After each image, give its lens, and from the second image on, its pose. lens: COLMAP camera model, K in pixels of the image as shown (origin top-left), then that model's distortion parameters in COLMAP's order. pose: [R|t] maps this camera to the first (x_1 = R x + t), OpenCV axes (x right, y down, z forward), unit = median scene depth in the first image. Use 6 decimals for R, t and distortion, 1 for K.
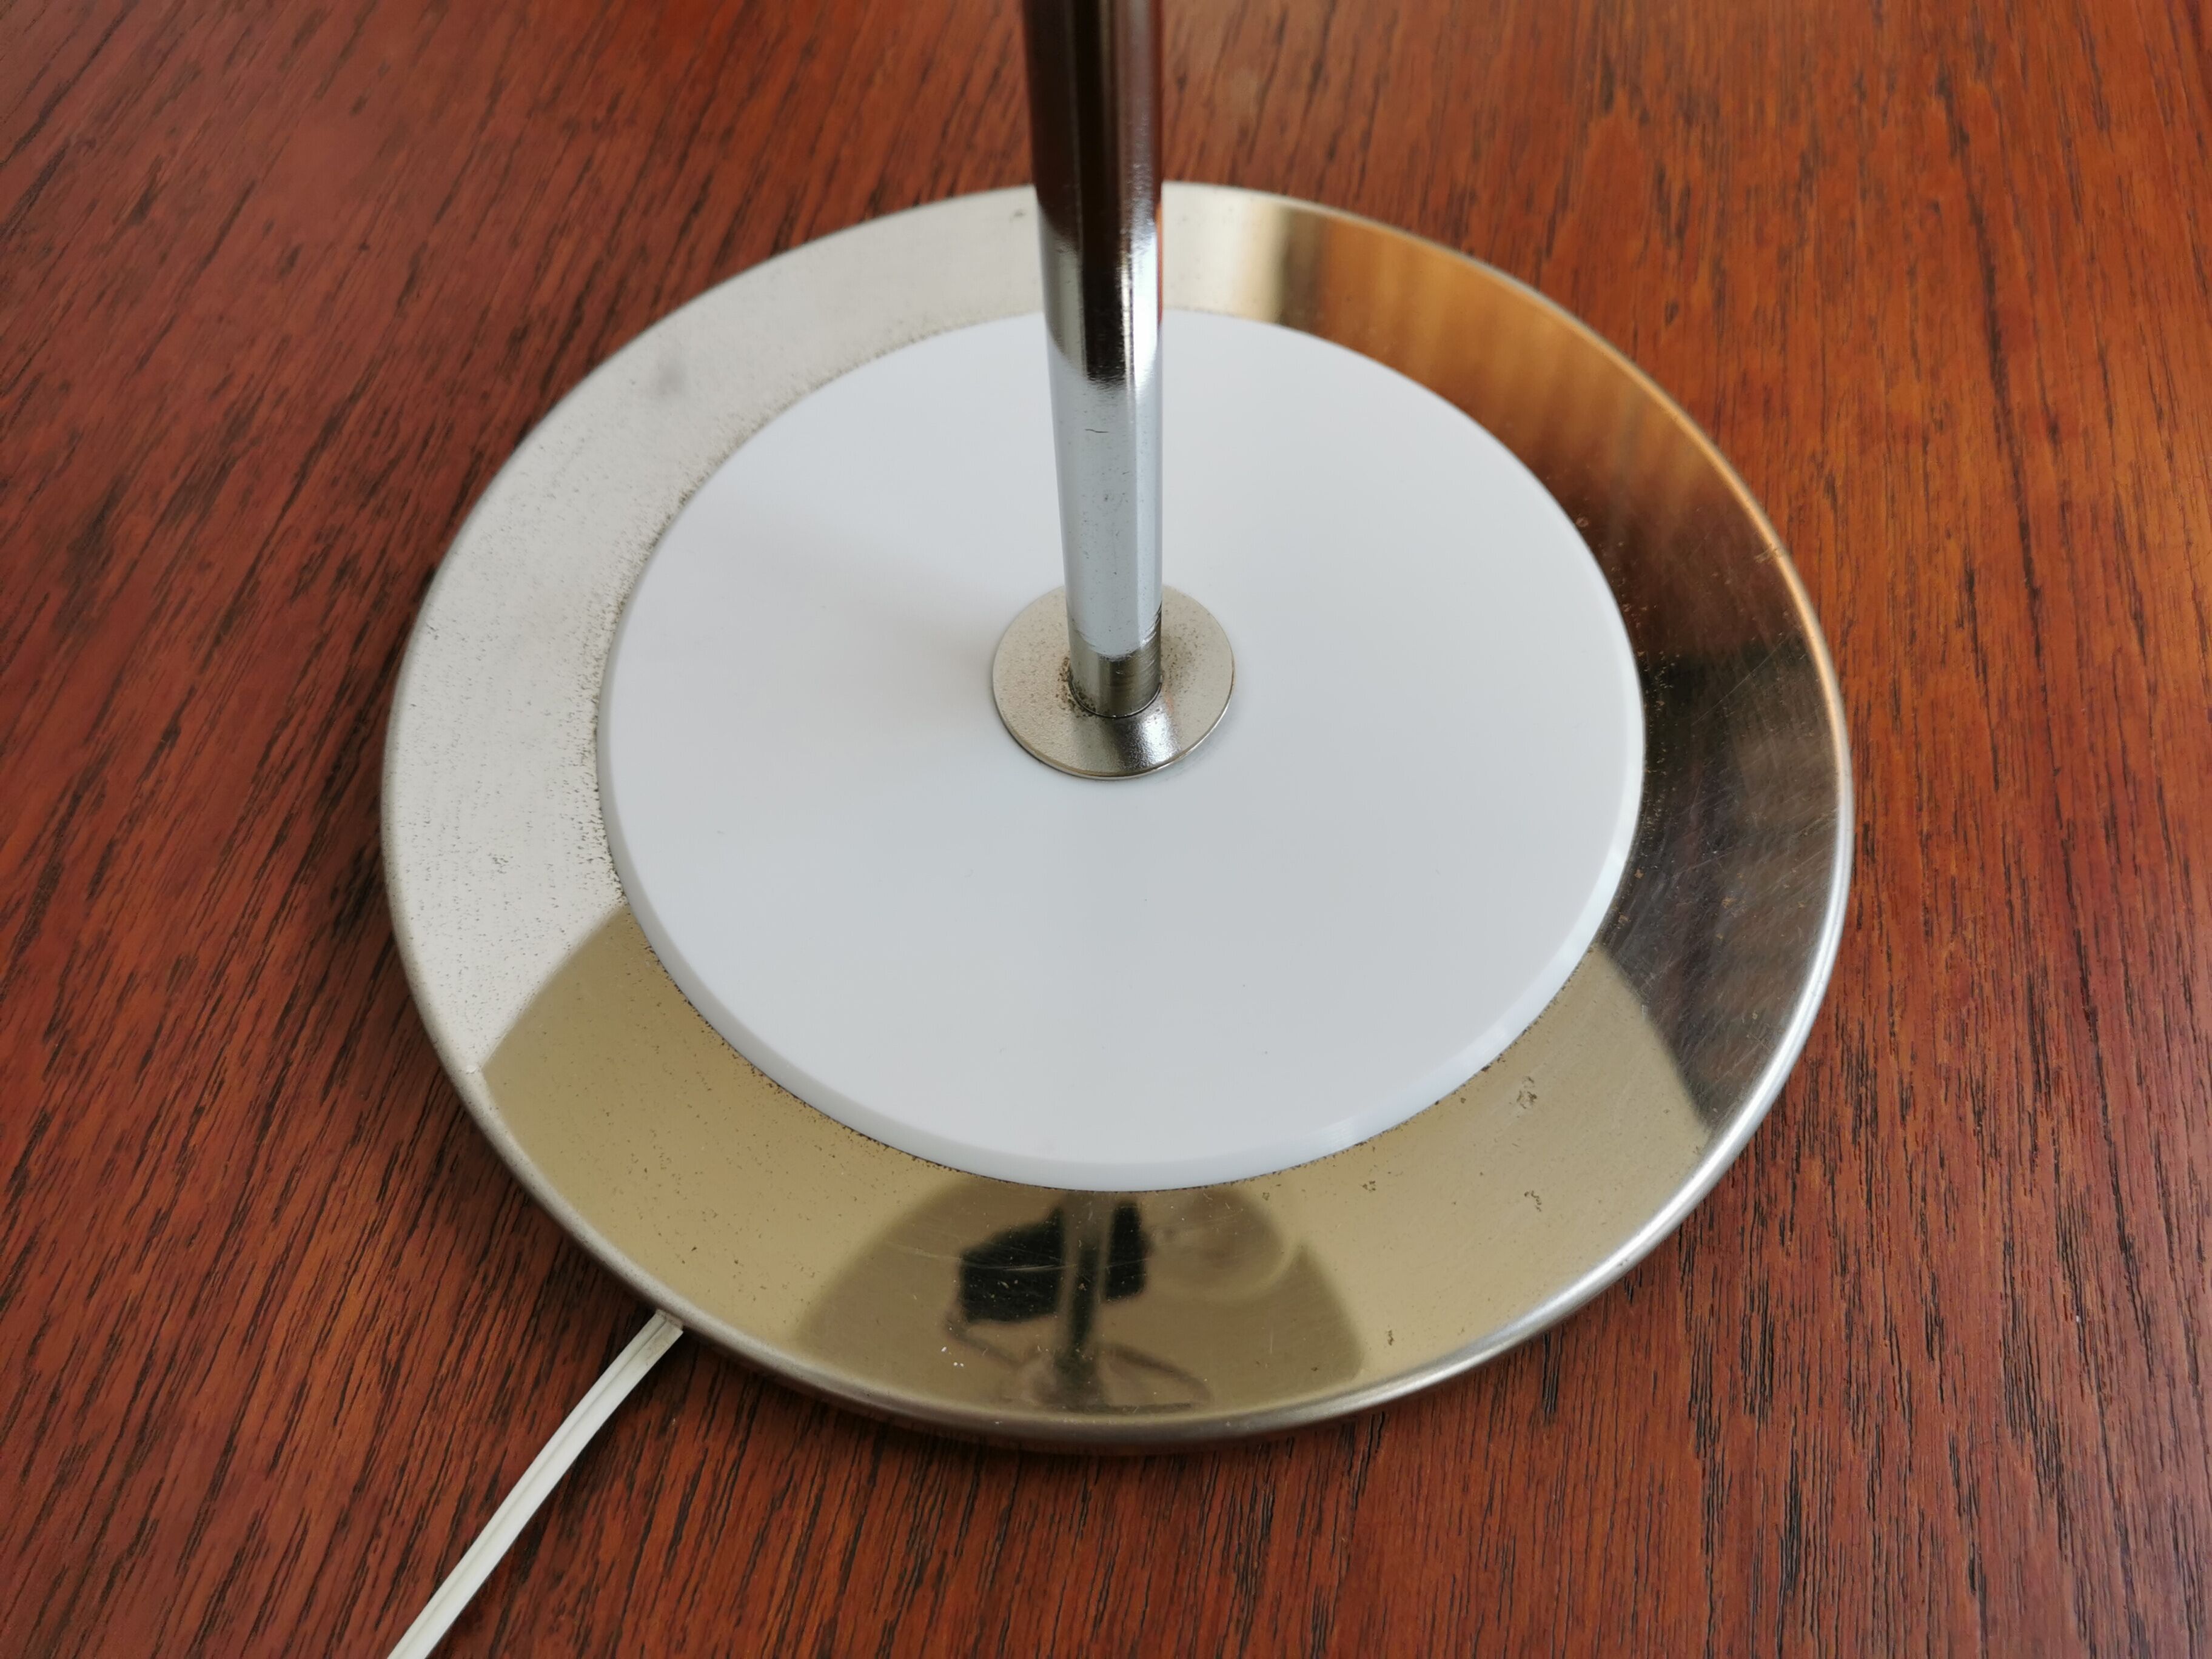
lens RADIAL K [[1695.3, 0, 1102.8], [0, 1695.3, 820.4], [0, 0, 1]] dist [0.036748, -0.045684]
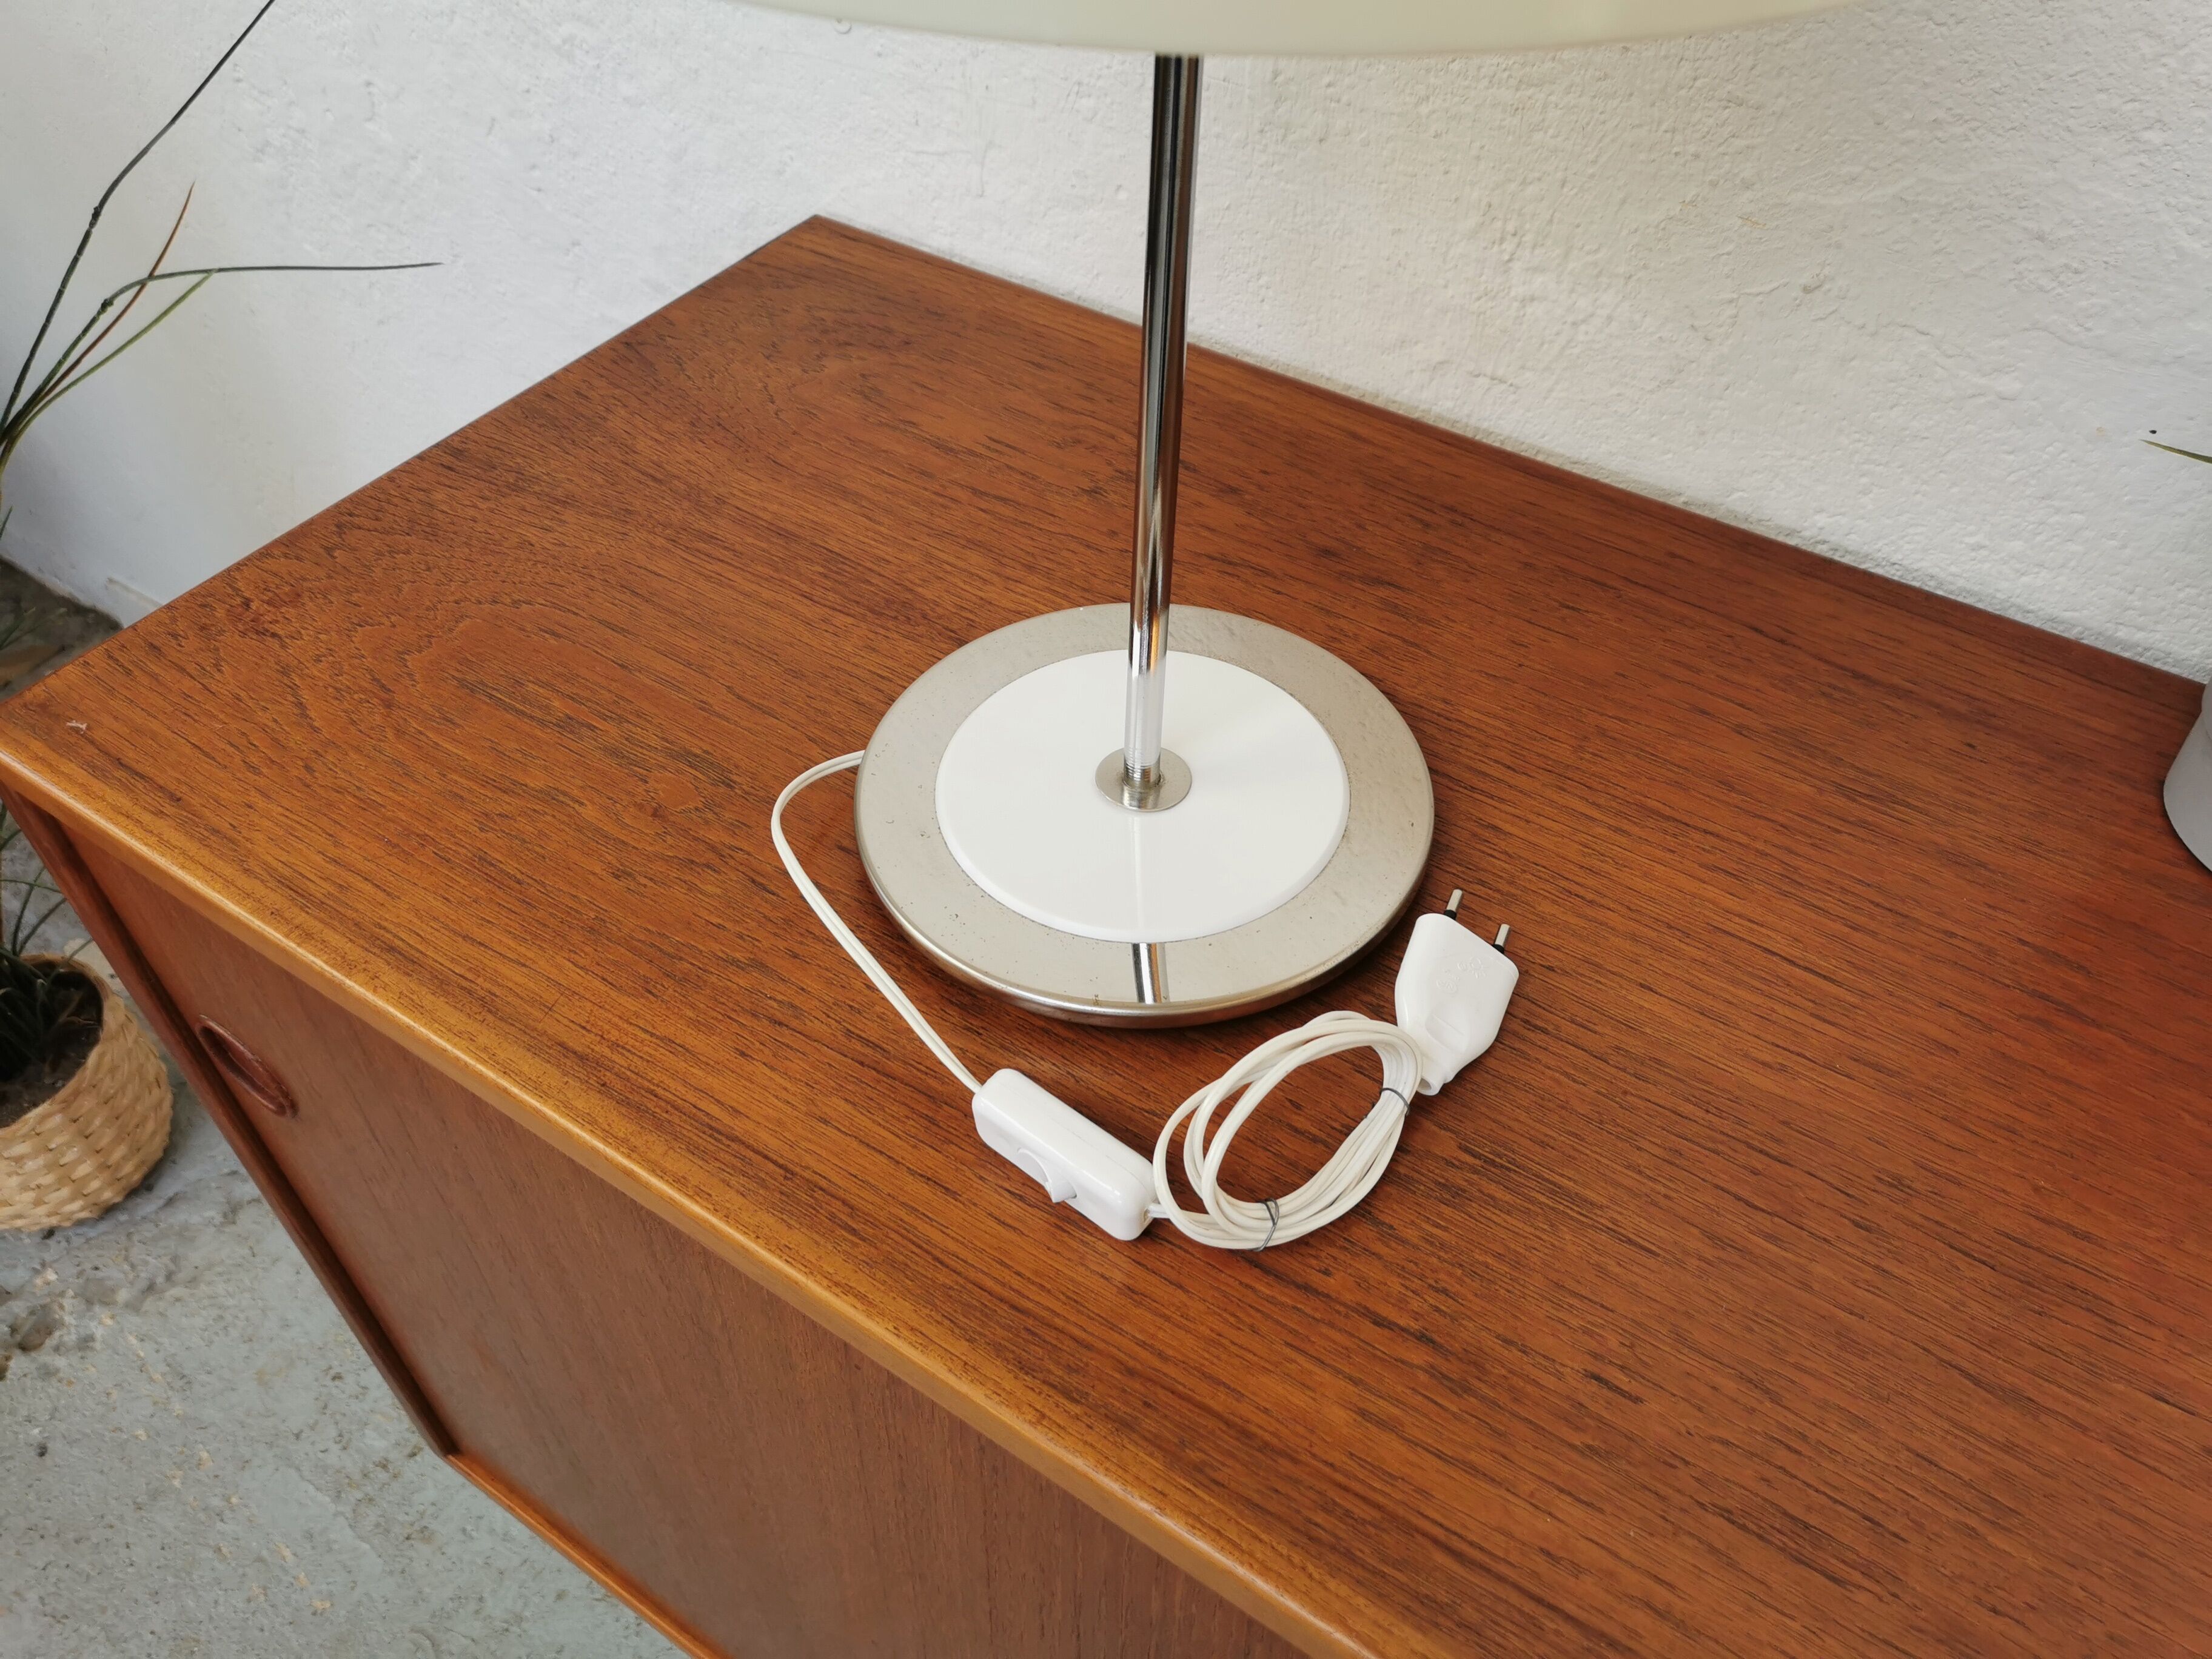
lens RADIAL K [[1695.3, 0, 1103.8], [0, 1695.3, 809.1], [0, 0, 1]] dist [0.036748, -0.045684]
pose [[-0.377863, 0.664864, -0.644341, 1.649406], [-0.814694, 0.091878, 0.572567, -1.443017], [0.439880, 0.741292, 0.506943, -0.256305]]
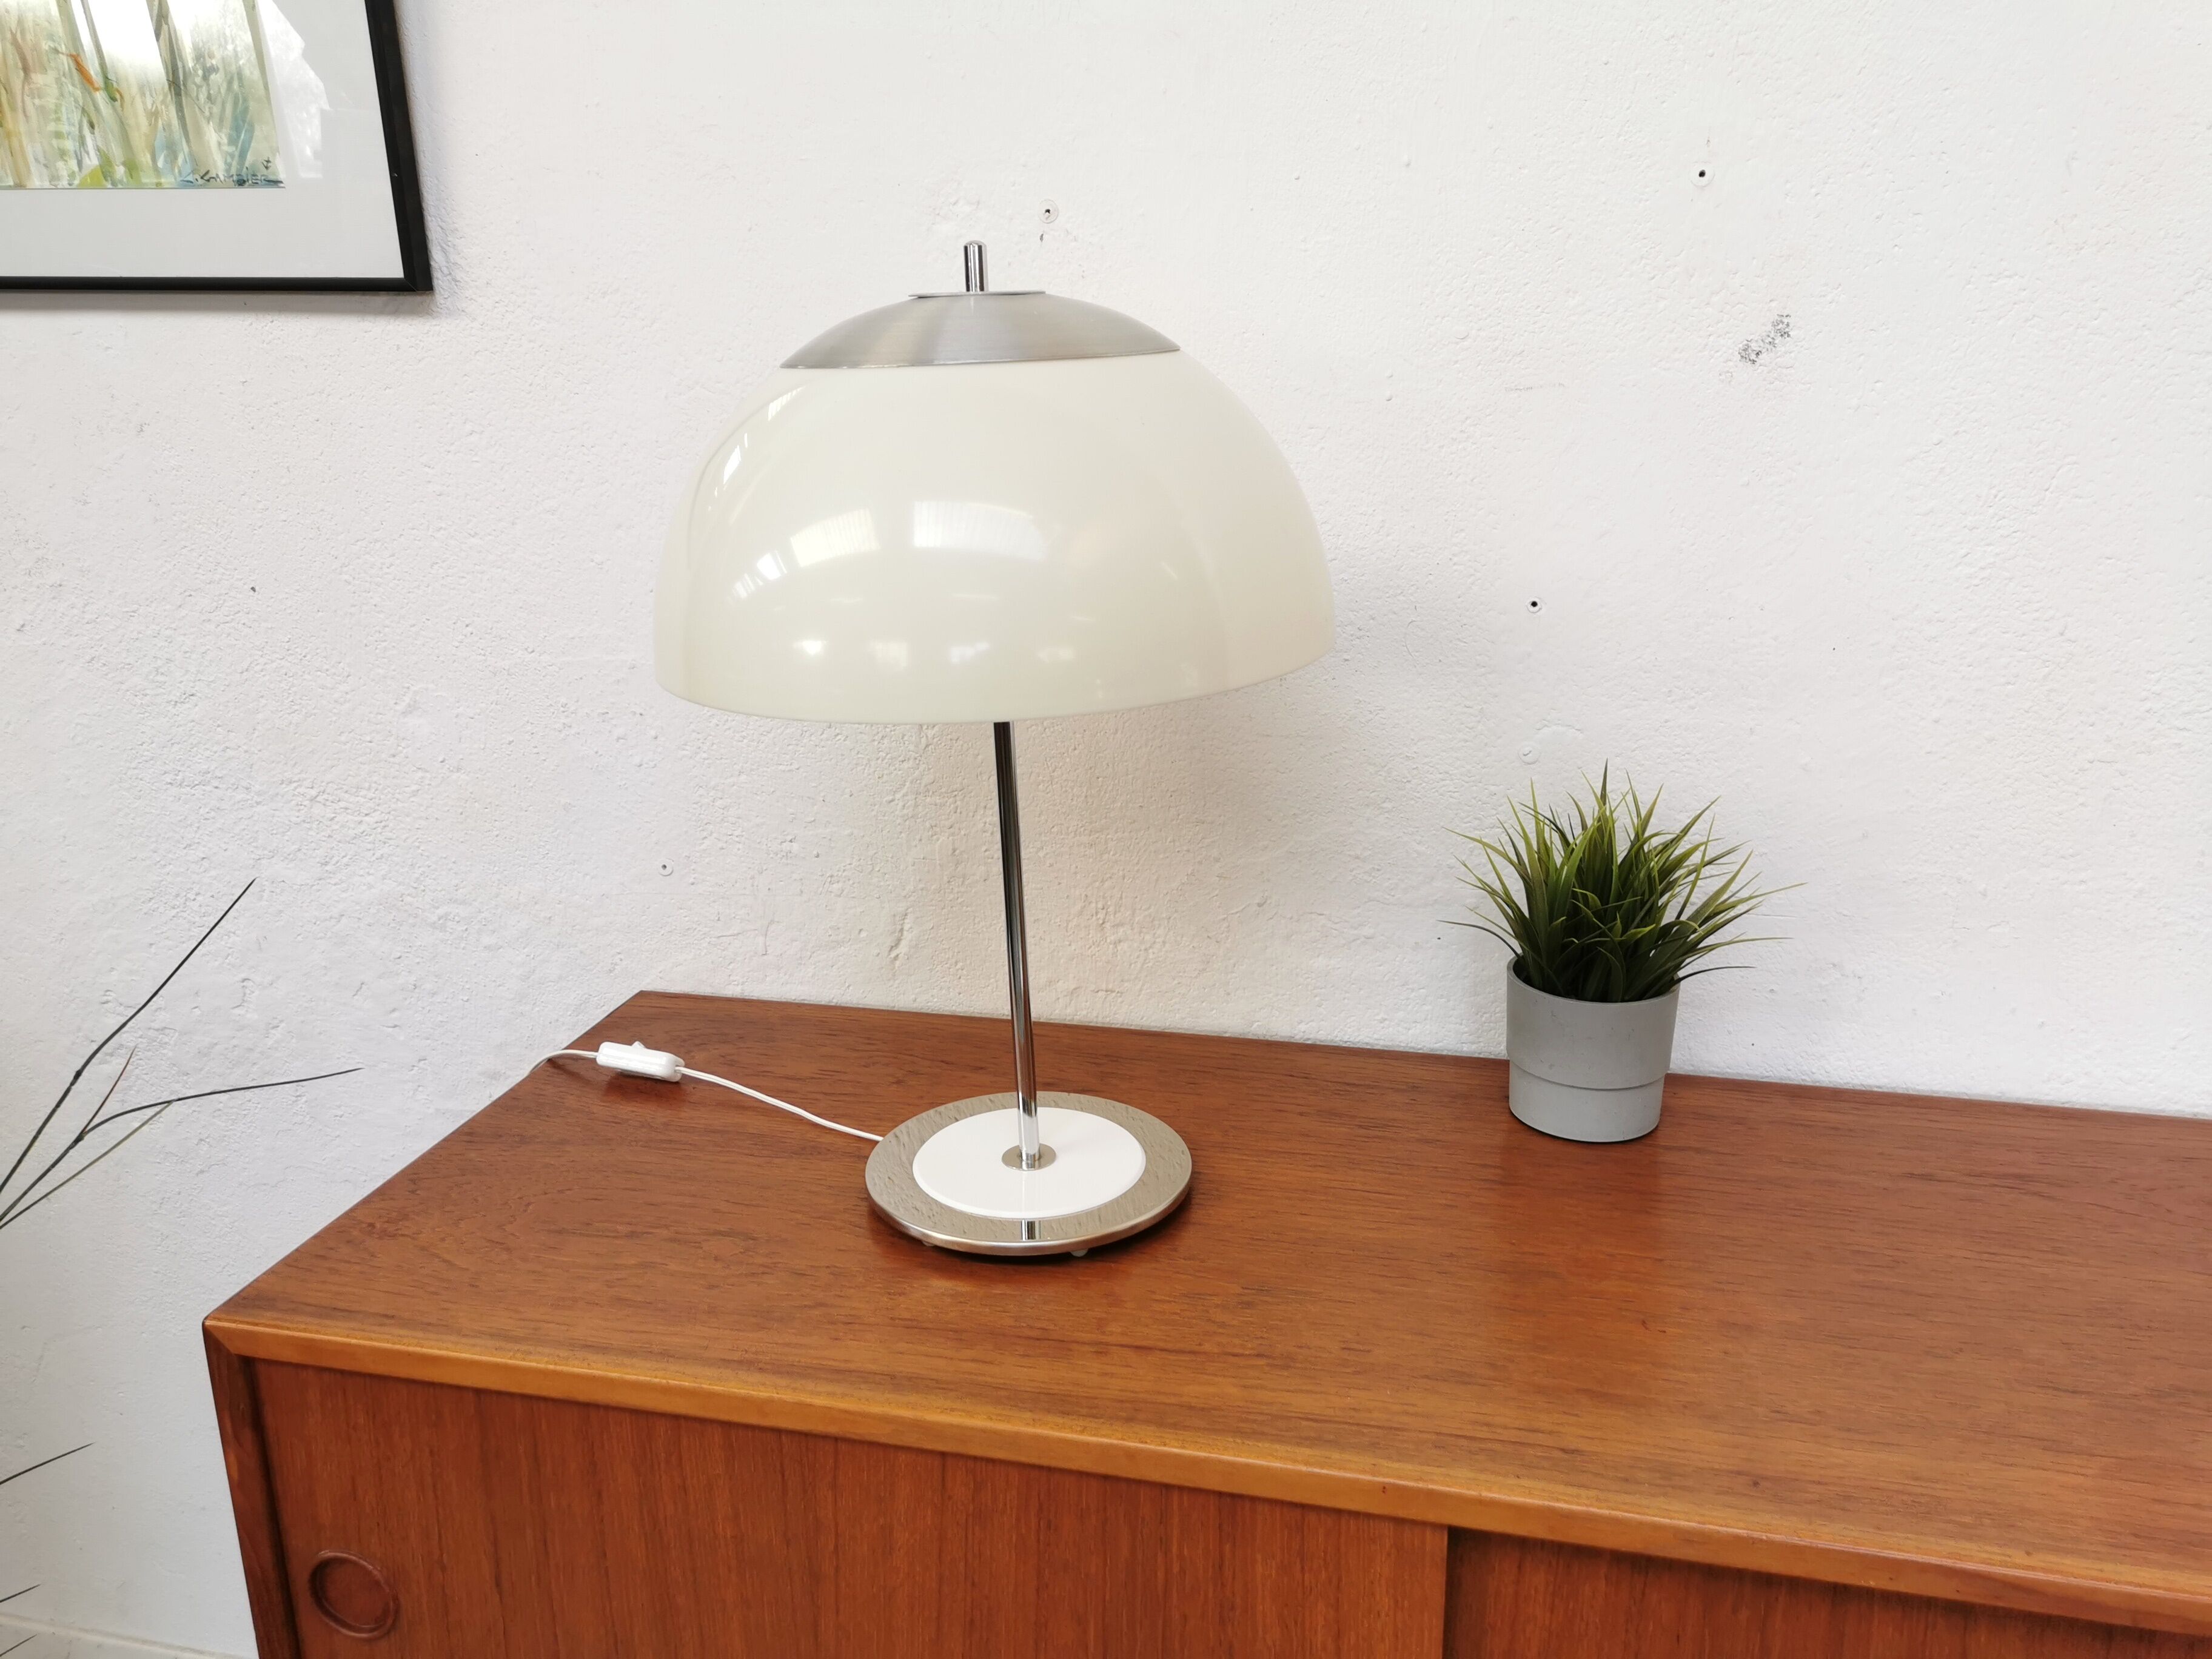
lens RADIAL K [[1695.3, 0, 1071.8], [0, 1695.3, 876.6], [0, 0, 1]] dist [0.036748, -0.045684]
pose [[-0.030332, 0.298638, -0.953884, 3.844432], [-0.873613, 0.455784, 0.170475, -1.311867], [0.485675, 0.838496, 0.247069, -0.621728]]
